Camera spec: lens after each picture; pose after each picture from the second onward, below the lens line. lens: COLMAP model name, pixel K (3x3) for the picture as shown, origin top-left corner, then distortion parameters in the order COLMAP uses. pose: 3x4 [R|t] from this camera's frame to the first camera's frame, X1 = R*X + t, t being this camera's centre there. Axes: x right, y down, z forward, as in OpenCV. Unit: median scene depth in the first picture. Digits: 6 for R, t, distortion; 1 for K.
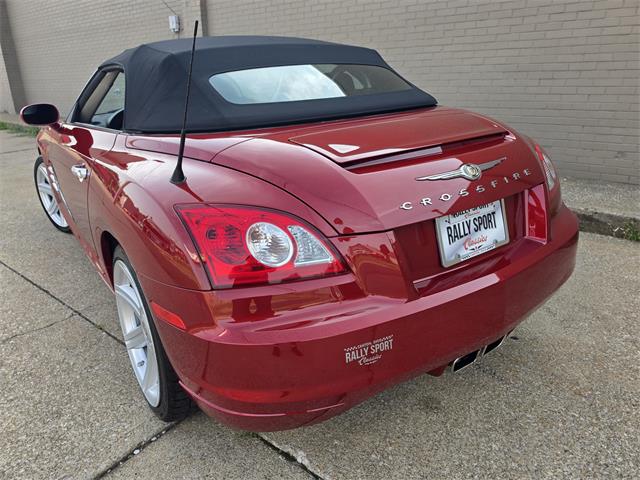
lens RADIAL K [[445.4, 0, 310.8], [0, 445.4, 247.3], [0, 0, 1]] dist [0.025416, -0.033516]
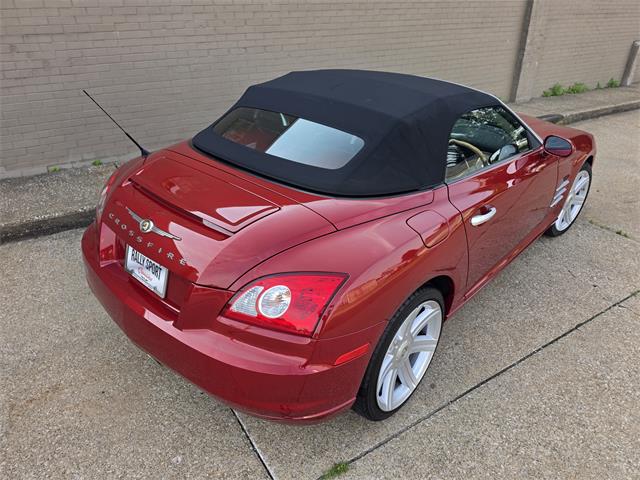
lens RADIAL K [[445.4, 0, 316.7], [0, 445.4, 243.9], [0, 0, 1]] dist [0.025416, -0.033516]
pose [[0.321527, -0.439297, 0.838831, -1.118342], [0.336016, 0.881152, 0.332664, -0.438339], [-0.885276, 0.174900, 0.430925, 0.753078]]
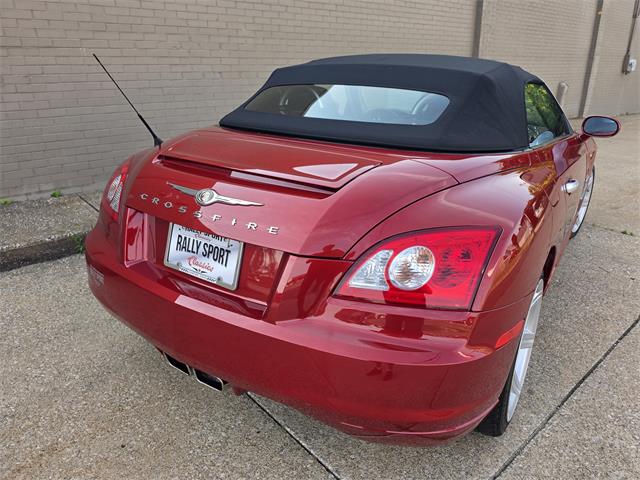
lens RADIAL K [[445.4, 0, 318.7], [0, 445.4, 241.7], [0, 0, 1]] dist [0.025416, -0.033516]
pose [[0.170815, -0.340219, 0.924702, -1.099310], [0.354872, 0.896754, 0.264383, -0.387662], [-0.919178, 0.282990, 0.273913, 0.945547]]
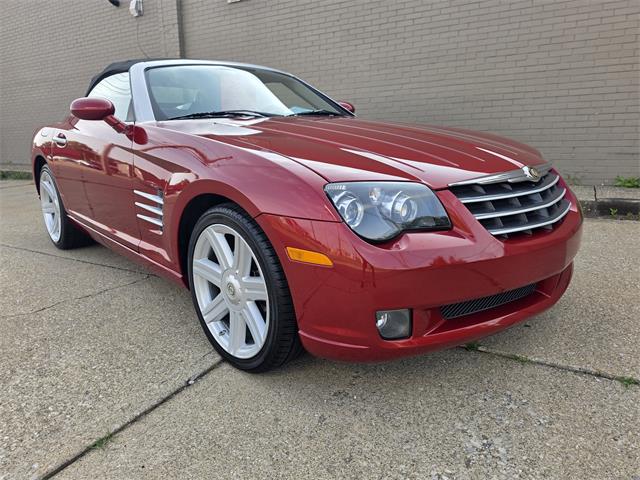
lens RADIAL K [[445.4, 0, 313.7], [0, 445.4, 244.9], [0, 0, 1]] dist [0.025416, -0.033516]
pose [[0.988664, -0.042856, 0.143902, -0.173906], [0.061415, 0.989985, -0.127113, 0.155673], [-0.137013, 0.134510, 0.981394, -0.132995]]
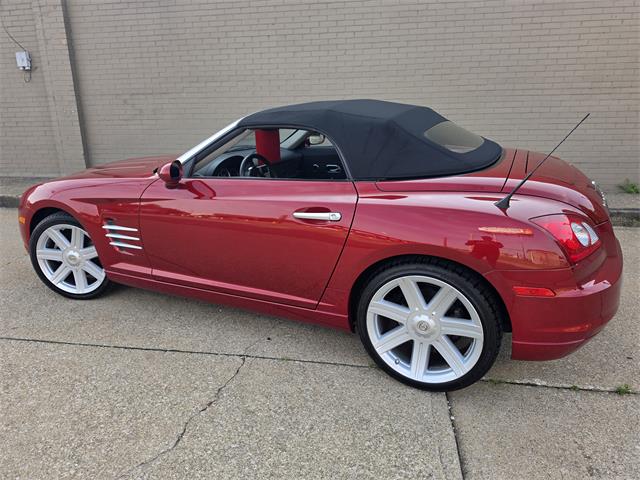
lens RADIAL K [[445.4, 0, 317.8], [0, 445.4, 239.6], [0, 0, 1]] dist [0.025416, -0.033516]
pose [[0.864018, -0.144591, 0.482251, -0.535759], [0.182751, 0.982612, -0.032811, -0.034717], [-0.469122, 0.116481, 0.875418, -0.007930]]
